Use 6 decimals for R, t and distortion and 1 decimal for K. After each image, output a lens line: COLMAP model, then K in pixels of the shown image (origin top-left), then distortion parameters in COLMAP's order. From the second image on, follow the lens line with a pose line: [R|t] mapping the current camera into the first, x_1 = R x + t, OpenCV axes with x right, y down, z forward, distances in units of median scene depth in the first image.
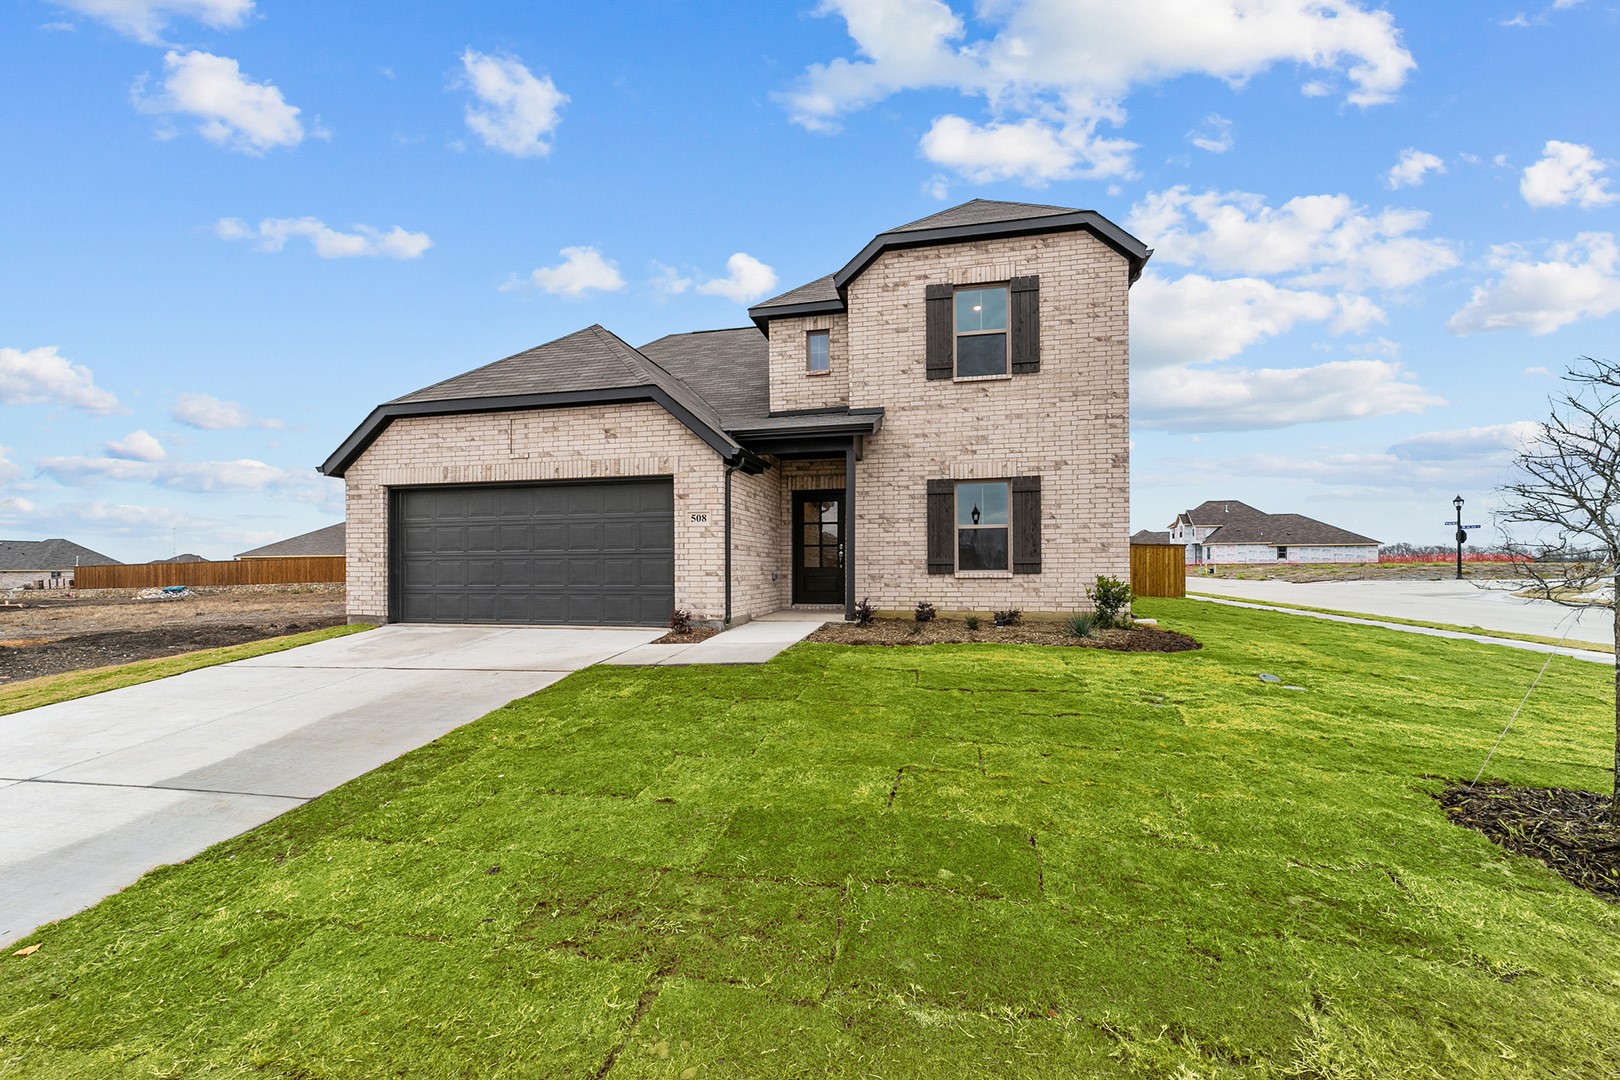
lens RADIAL K [[629.3, 0, 821.5], [0, 629.3, 537.8], [0, 0, 1]] dist [-0.014247, 0.006788]
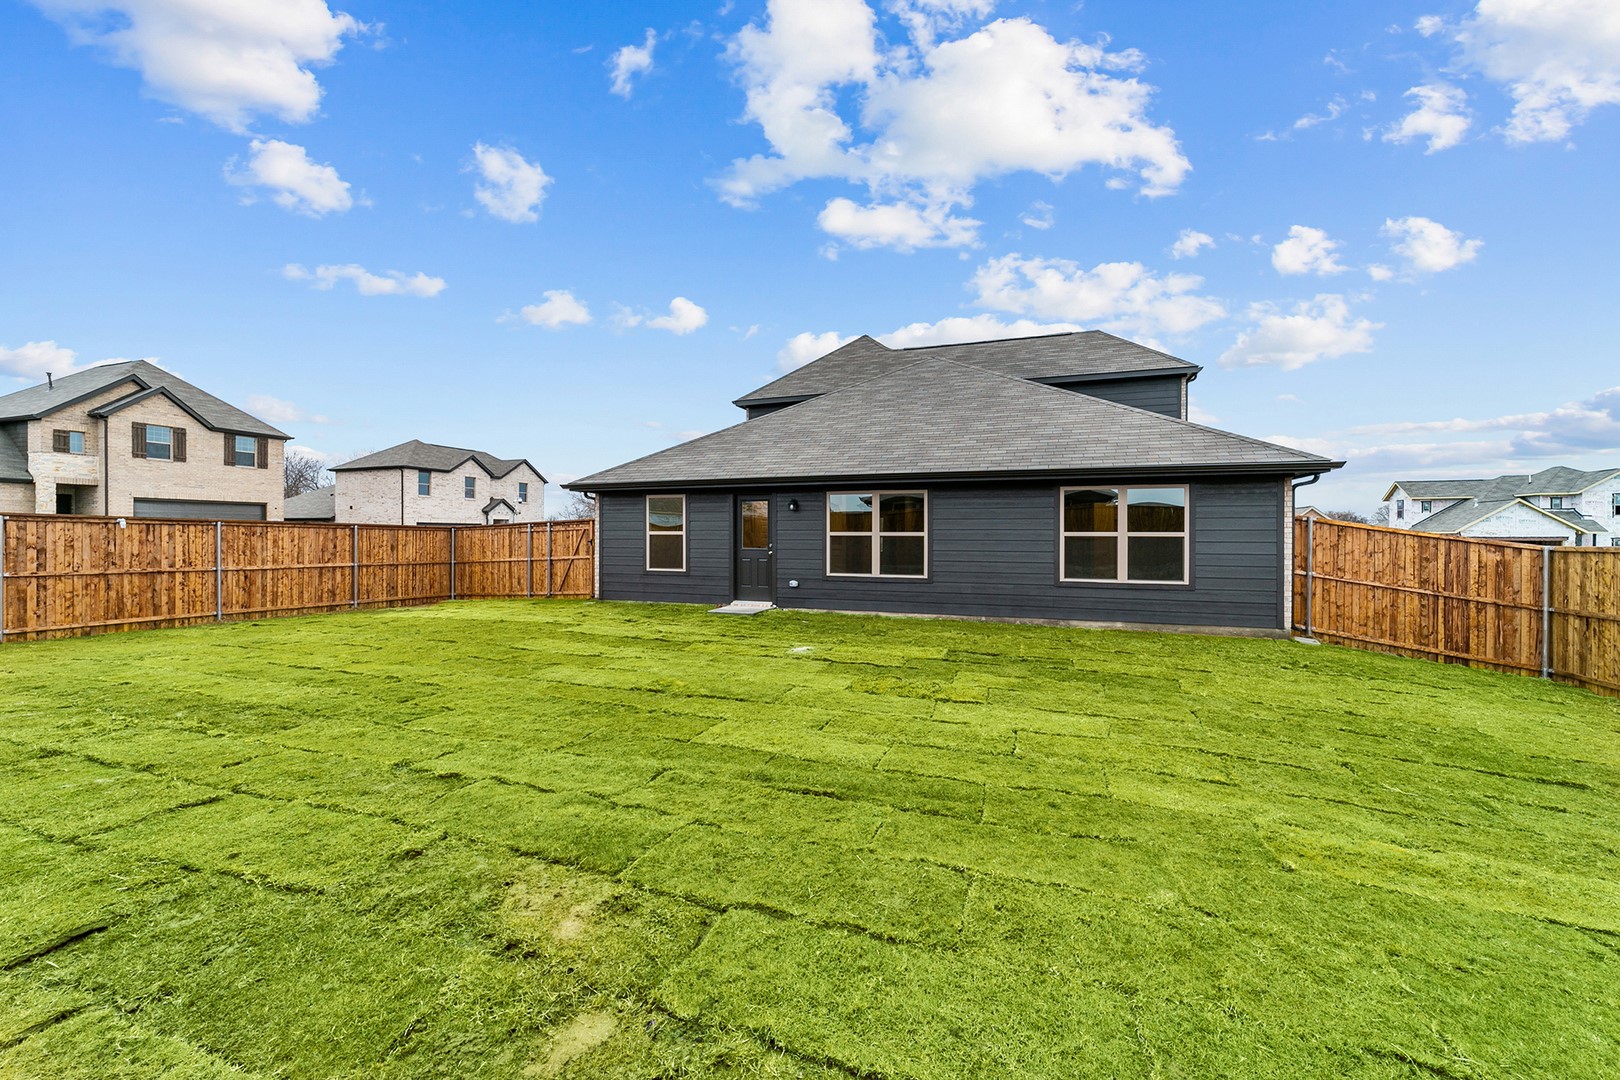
lens RADIAL K [[629.3, 0, 817.9], [0, 629.3, 535.7], [0, 0, 1]] dist [-0.014247, 0.006788]
pose [[0.990272, 0.012628, 0.138570, -0.018659], [-0.016582, 0.999487, 0.027413, 0.006442], [-0.138153, -0.029444, 0.989973, -0.360610]]
